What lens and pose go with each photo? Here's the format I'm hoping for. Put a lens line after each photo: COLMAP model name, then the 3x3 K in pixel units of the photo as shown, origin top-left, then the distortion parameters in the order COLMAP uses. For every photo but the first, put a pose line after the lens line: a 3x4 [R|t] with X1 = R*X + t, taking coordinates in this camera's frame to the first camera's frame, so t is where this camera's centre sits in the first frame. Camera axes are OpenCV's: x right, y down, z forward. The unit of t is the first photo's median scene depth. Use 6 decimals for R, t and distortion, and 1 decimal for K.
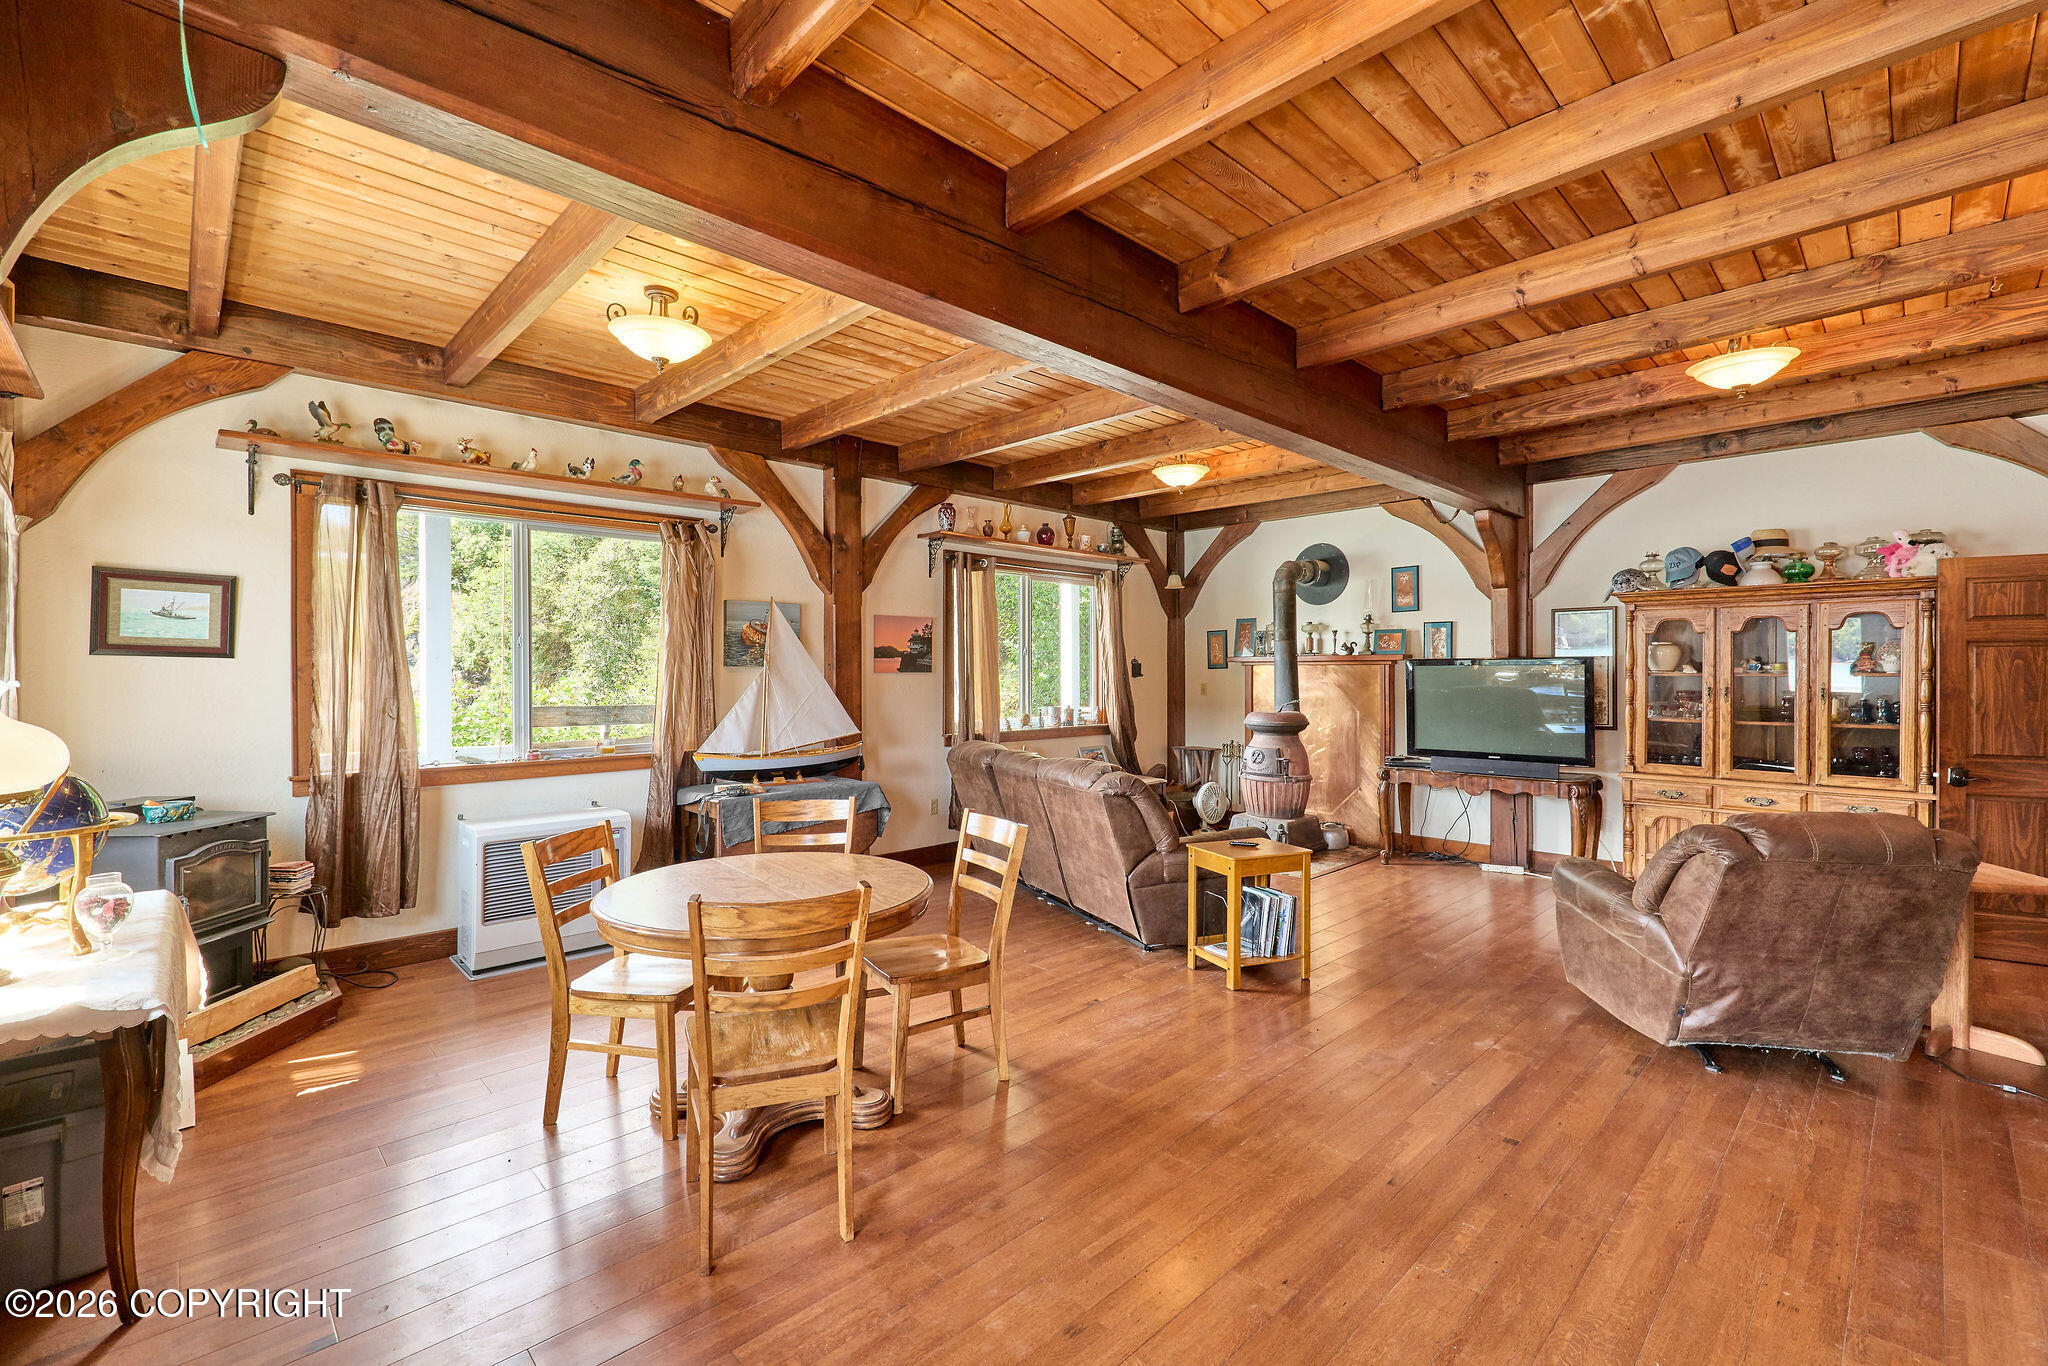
lens RADIAL K [[876.8, 0, 1016.0], [0, 876.8, 676.3], [0, 0, 1]] dist [-0.001404, -0.000172]
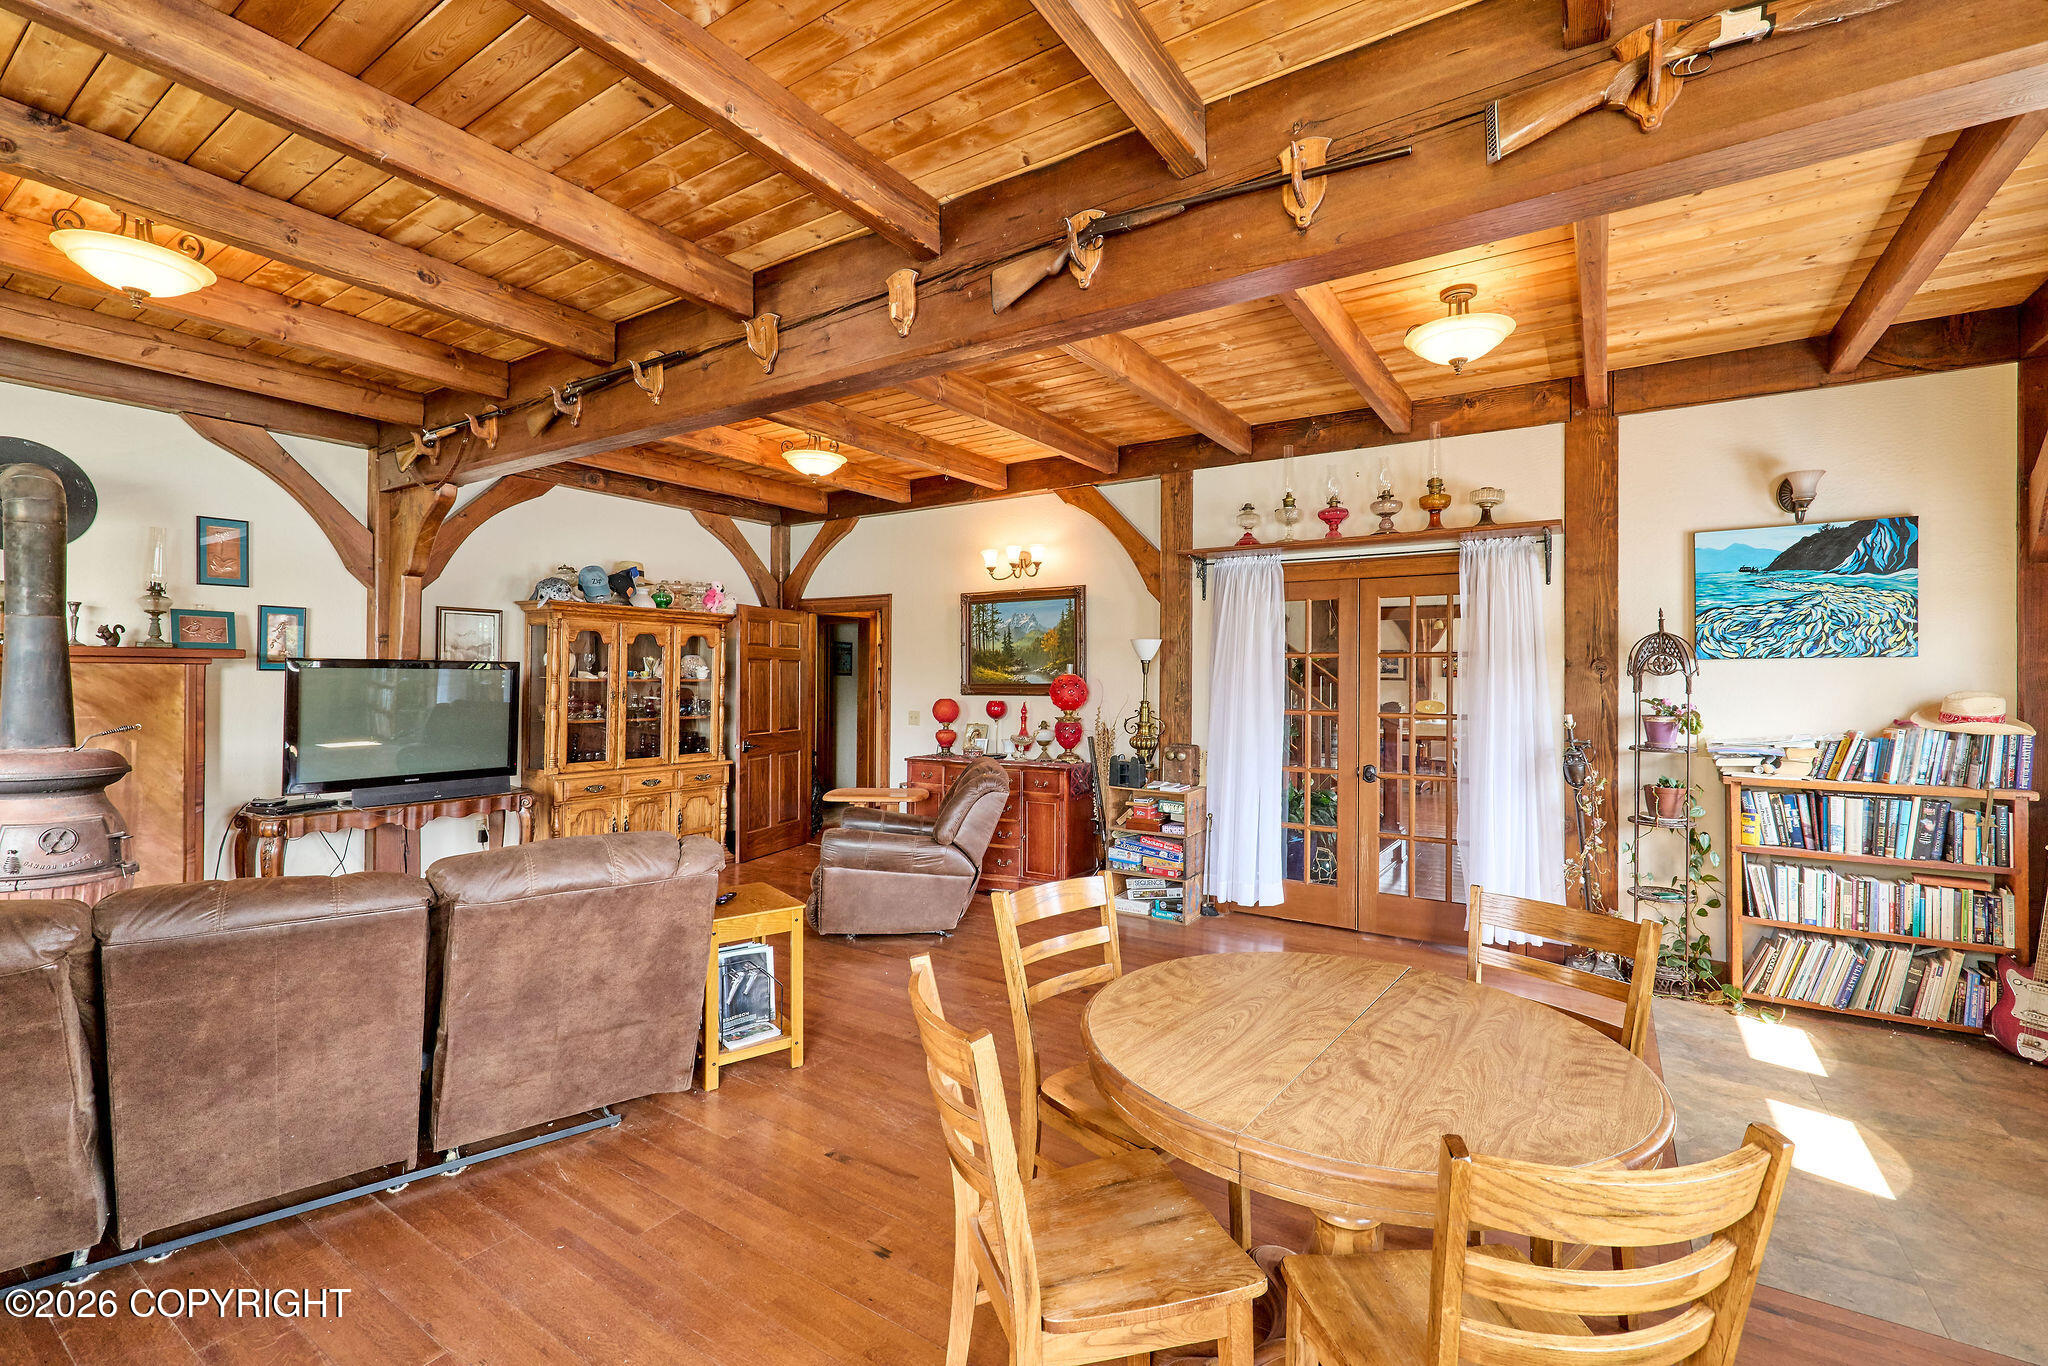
lens RADIAL K [[852.4, 0, 1082.0], [0, 852.4, 681.2], [0, 0, 1]] dist [-0.000545, -0.000064]
pose [[-0.248228, -0.012808, 0.968617, -0.441014], [-0.012445, 0.999872, 0.010032, -0.019608], [-0.968622, -0.009565, -0.248356, 0.663116]]
